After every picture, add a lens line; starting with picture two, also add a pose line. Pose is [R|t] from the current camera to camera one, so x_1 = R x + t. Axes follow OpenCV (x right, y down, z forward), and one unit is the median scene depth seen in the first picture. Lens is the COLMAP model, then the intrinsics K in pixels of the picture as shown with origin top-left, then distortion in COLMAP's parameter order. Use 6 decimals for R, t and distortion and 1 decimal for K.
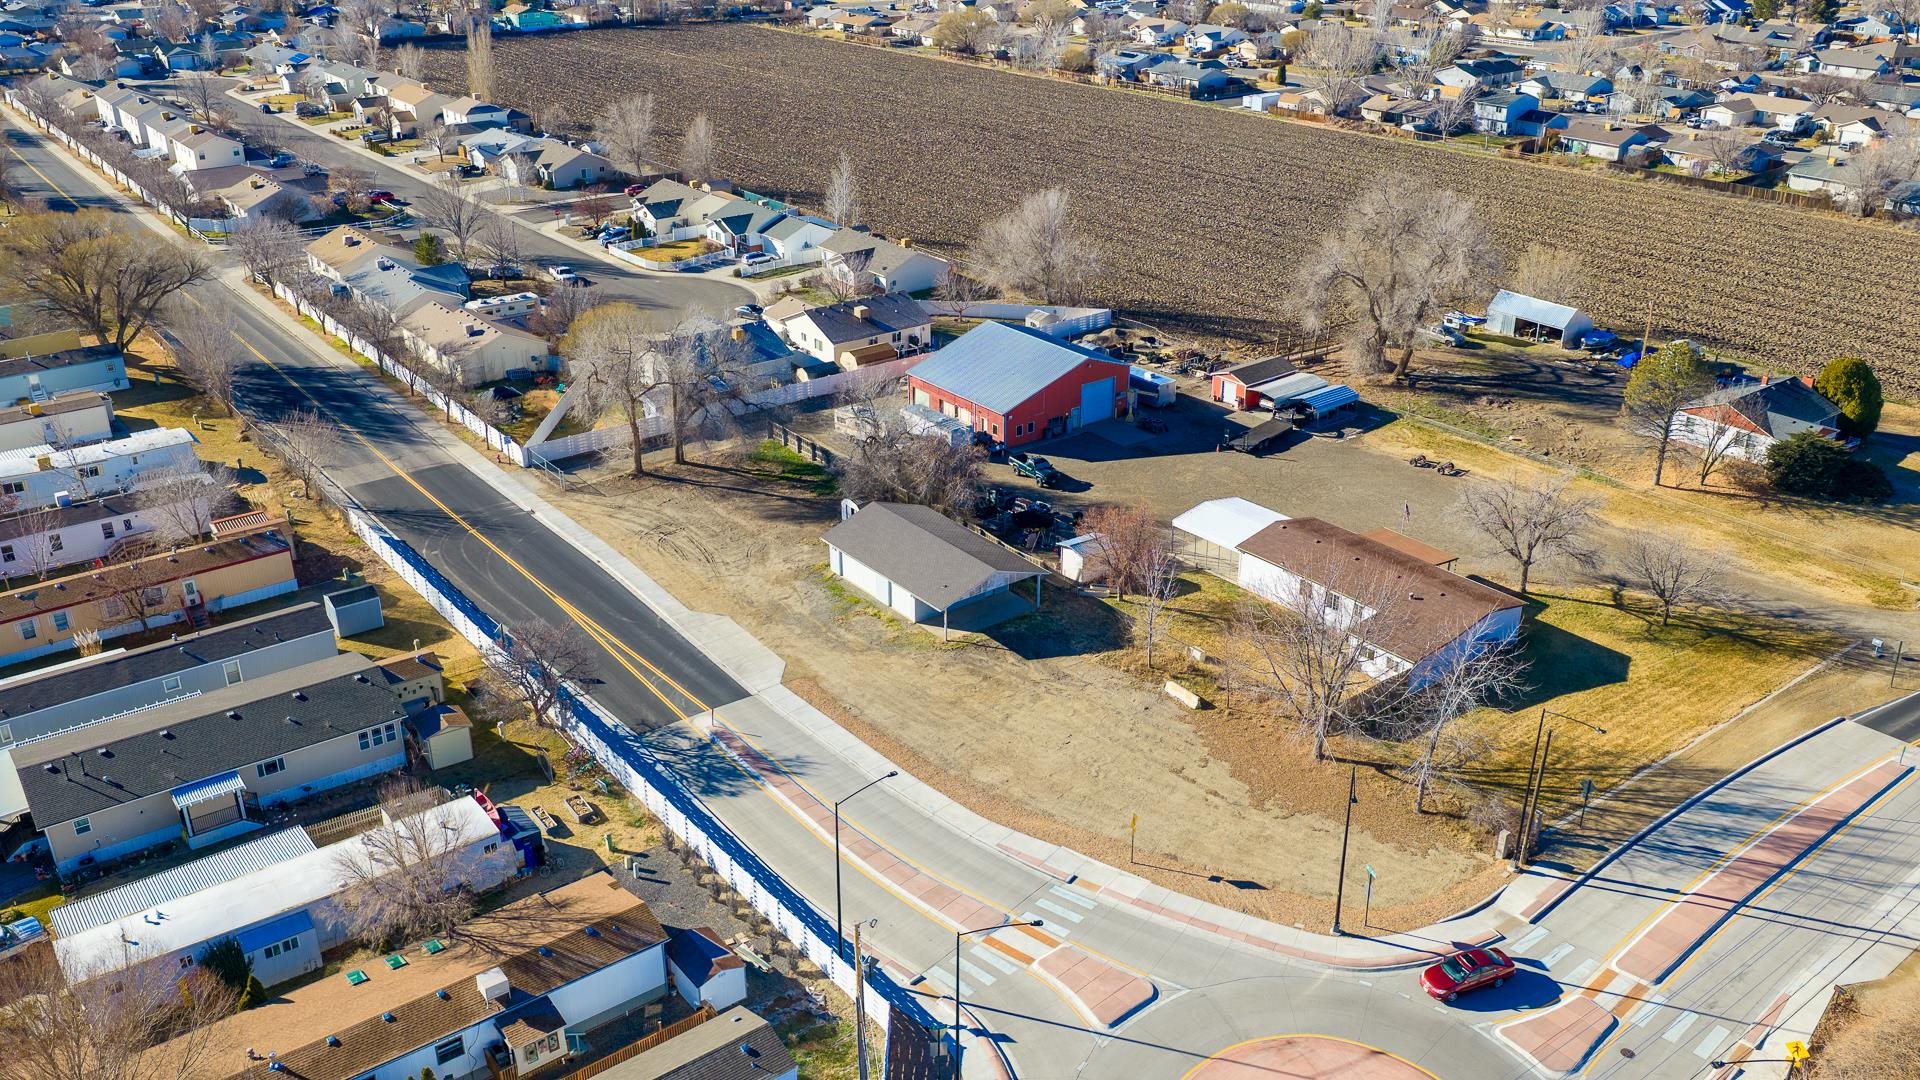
lens RADIAL K [[1583.4, 0, 964.3], [0, 1583.4, 542.9], [0, 0, 1]] dist [0.024896, -0.056972]
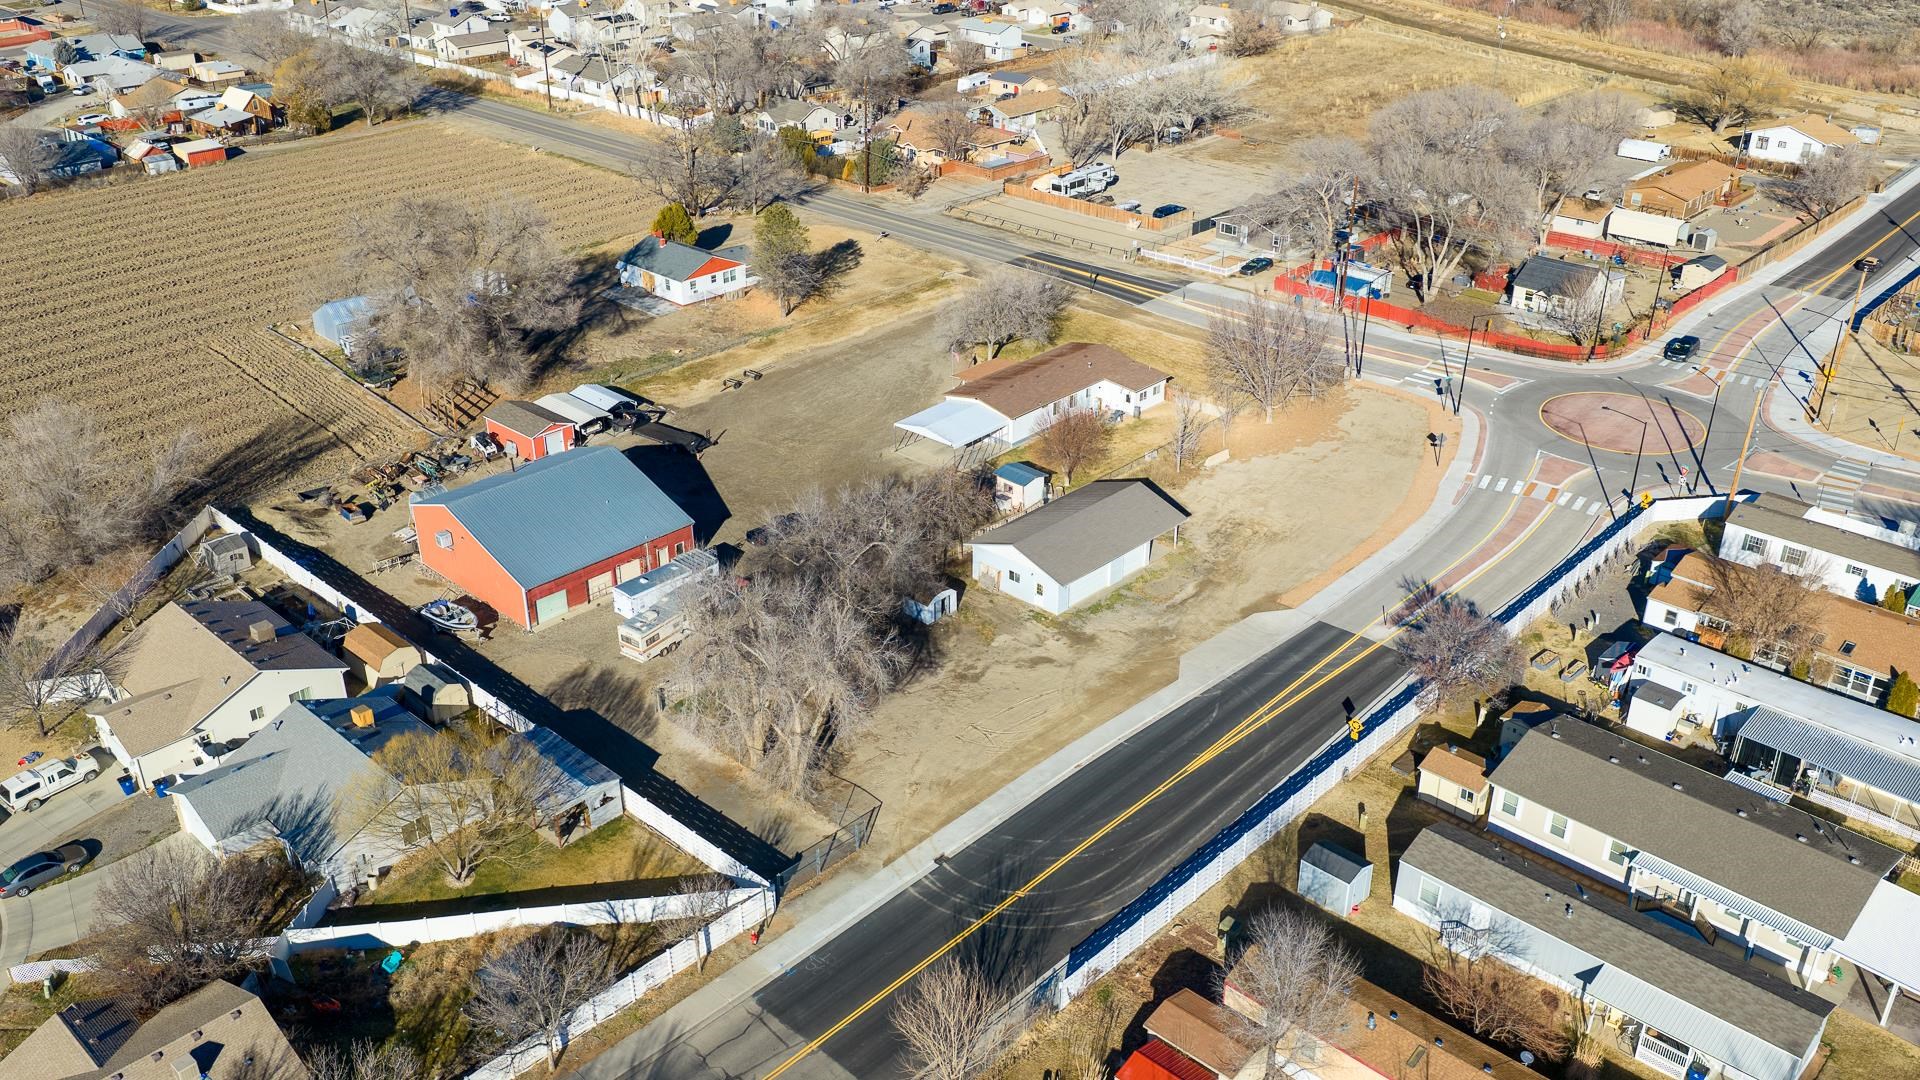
lens RADIAL K [[1583.4, 0, 964.3], [0, 1583.4, 542.9], [0, 0, 1]] dist [0.024896, -0.056972]
pose [[-0.154895, -0.450785, 0.879091, -0.716212], [0.414893, 0.777876, 0.471987, -0.392939], [-0.896589, 0.437837, 0.066539, 0.766562]]
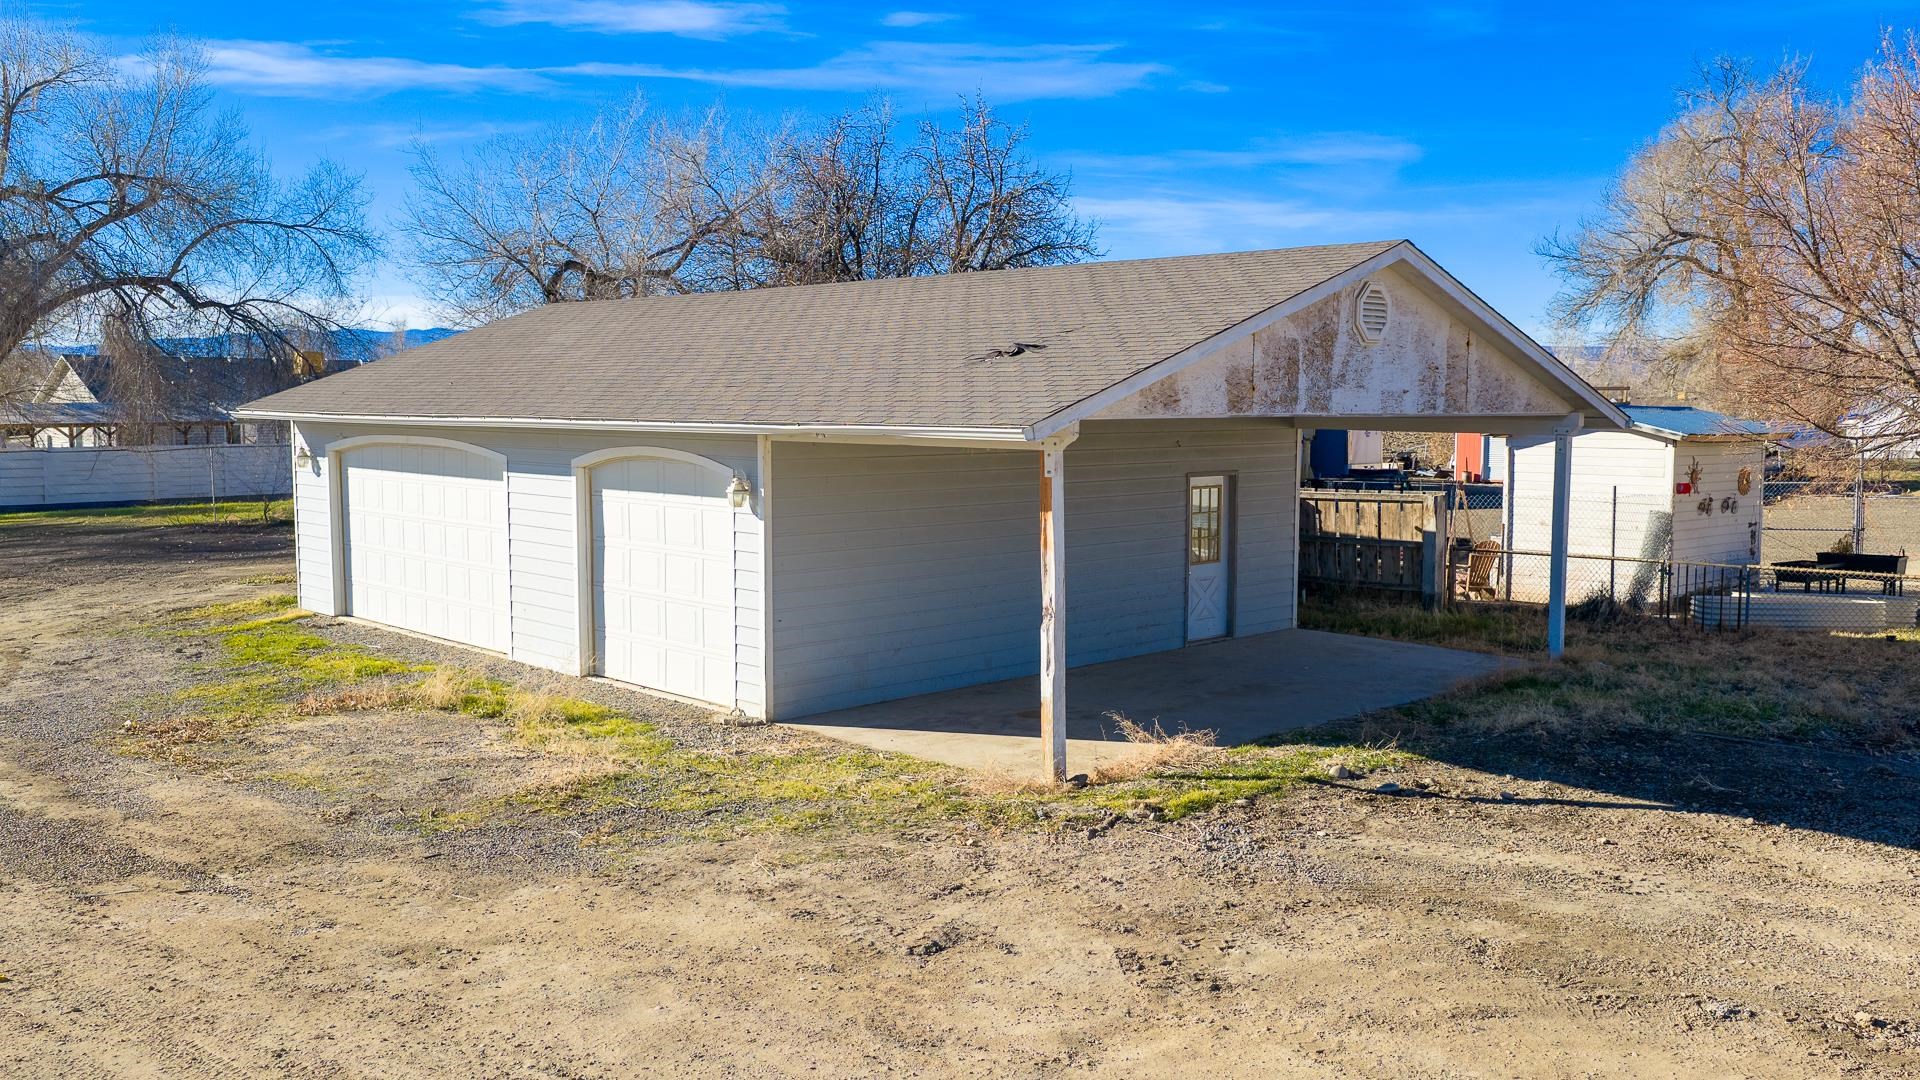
lens RADIAL K [[1583.4, 0, 964.3], [0, 1583.4, 542.9], [0, 0, 1]] dist [0.024896, -0.056972]
pose [[0.993425, -0.006632, 0.114294, -0.022040], [0.044060, 0.943574, -0.328218, 0.059340], [-0.105668, 0.331095, 0.937662, 0.646479]]
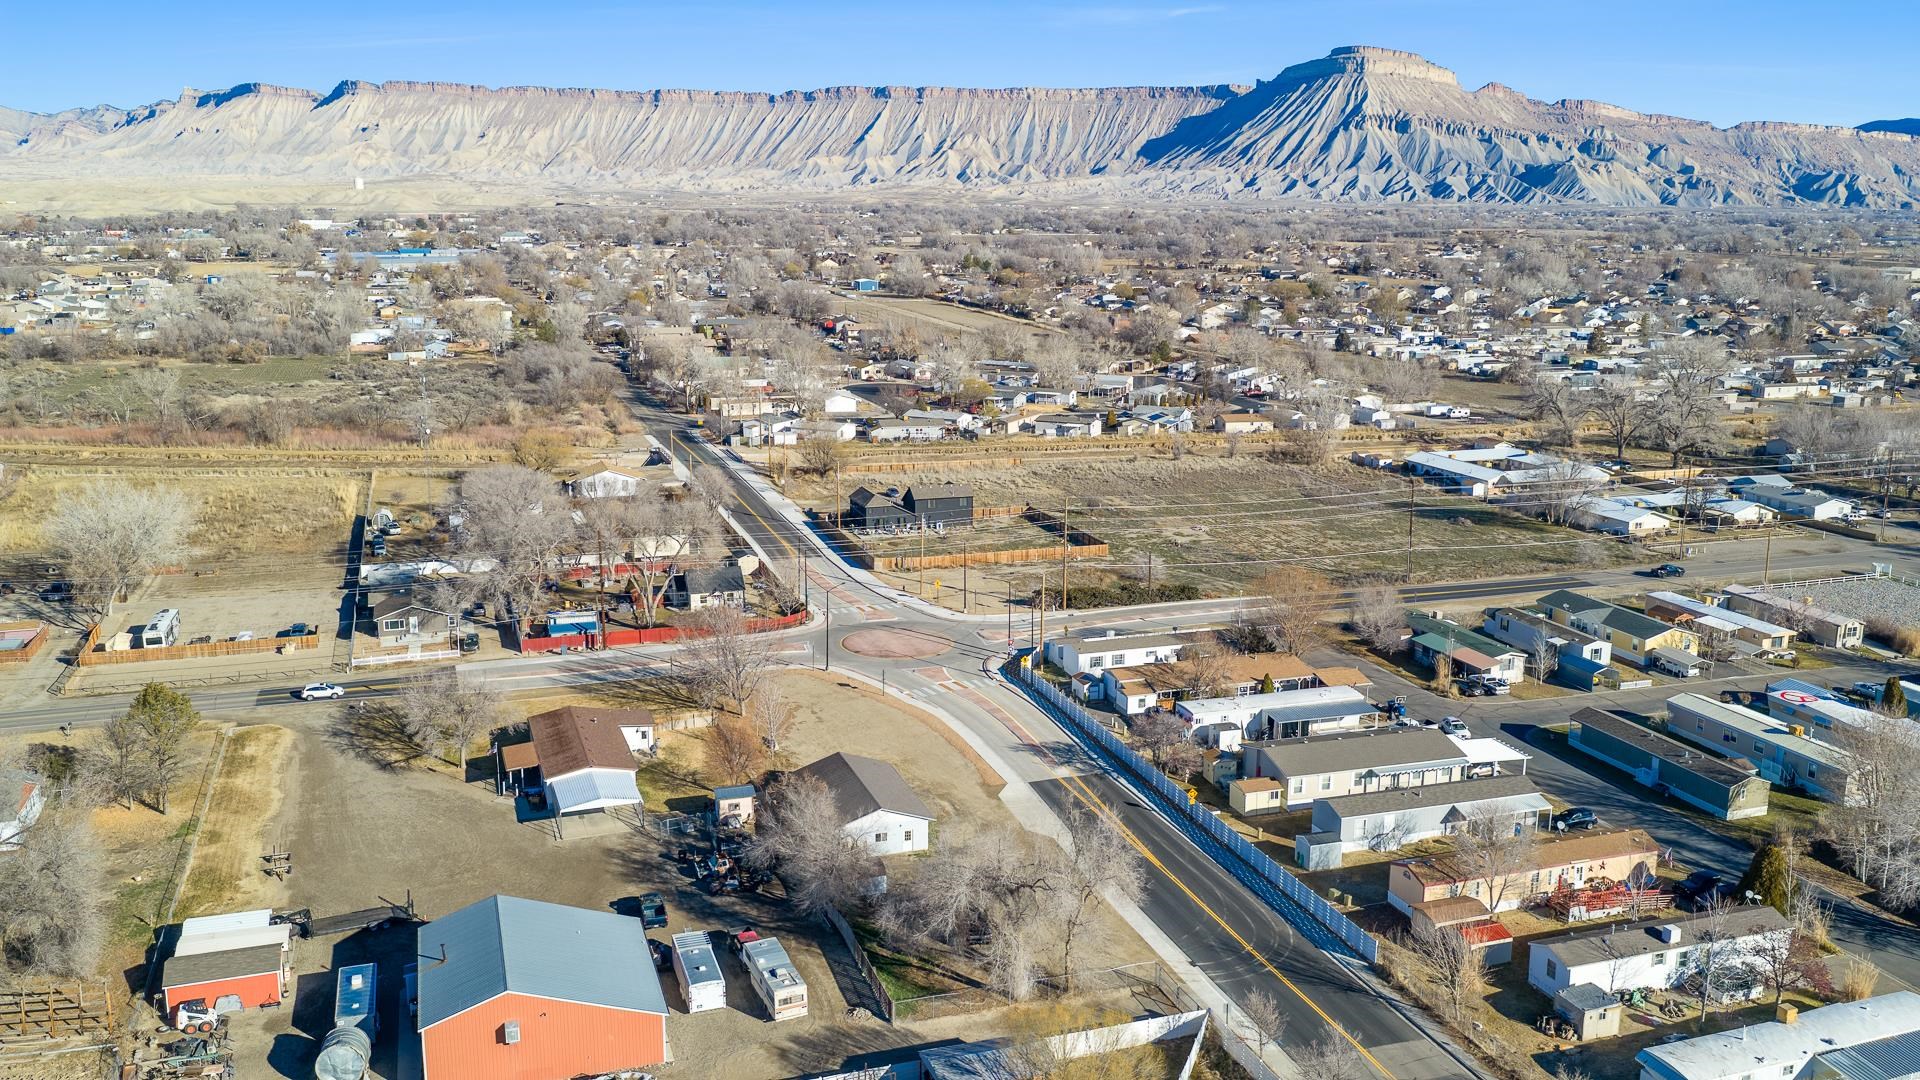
lens RADIAL K [[1583.4, 0, 964.3], [0, 1583.4, 542.9], [0, 0, 1]] dist [0.024896, -0.056972]
pose [[-0.946888, -0.073038, 0.313160, -0.363533], [0.130171, 0.803443, 0.580978, -0.665669], [-0.294040, 0.590885, -0.751262, 1.377218]]
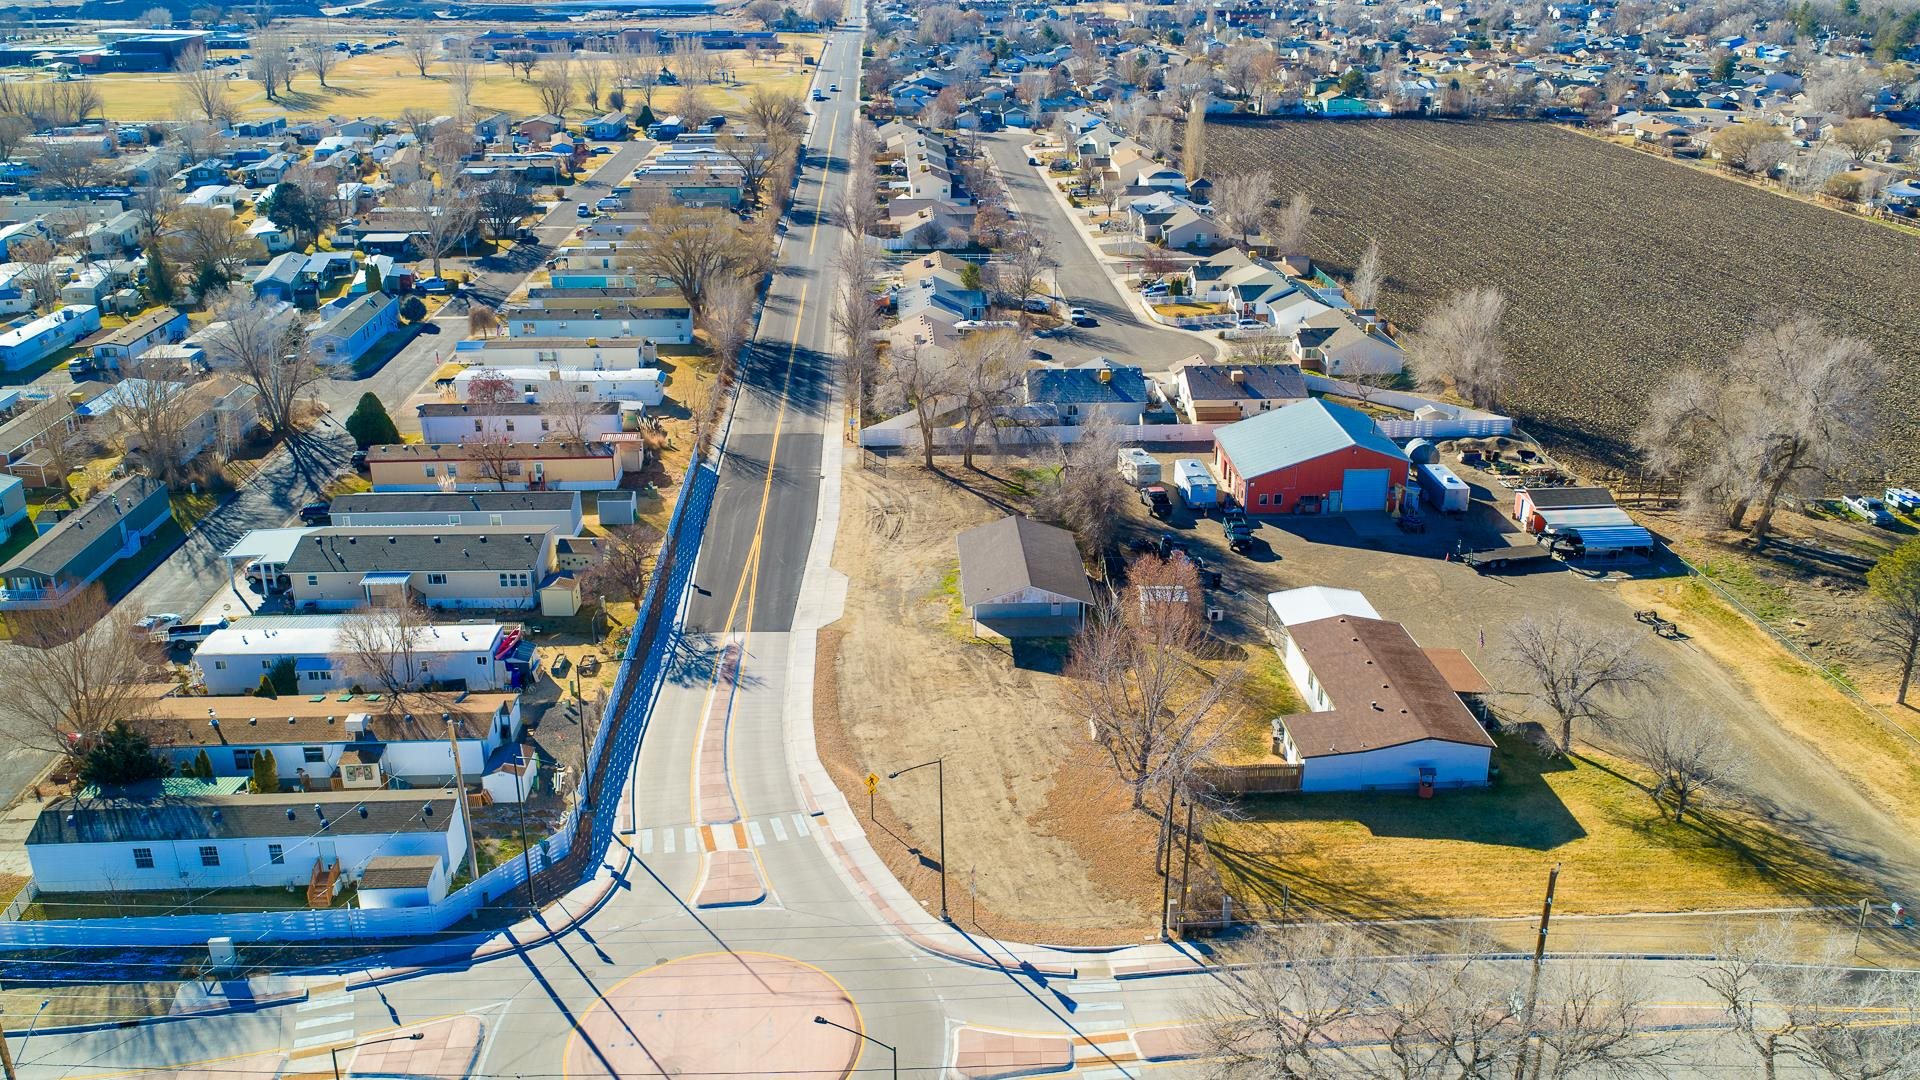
lens RADIAL K [[1583.4, 0, 964.3], [0, 1583.4, 542.9], [0, 0, 1]] dist [0.024896, -0.056972]
pose [[0.822817, 0.209671, -0.528214, 0.403130], [-0.238140, 0.971122, 0.014522, -0.011887], [0.516005, 0.113839, 0.848987, 0.031022]]
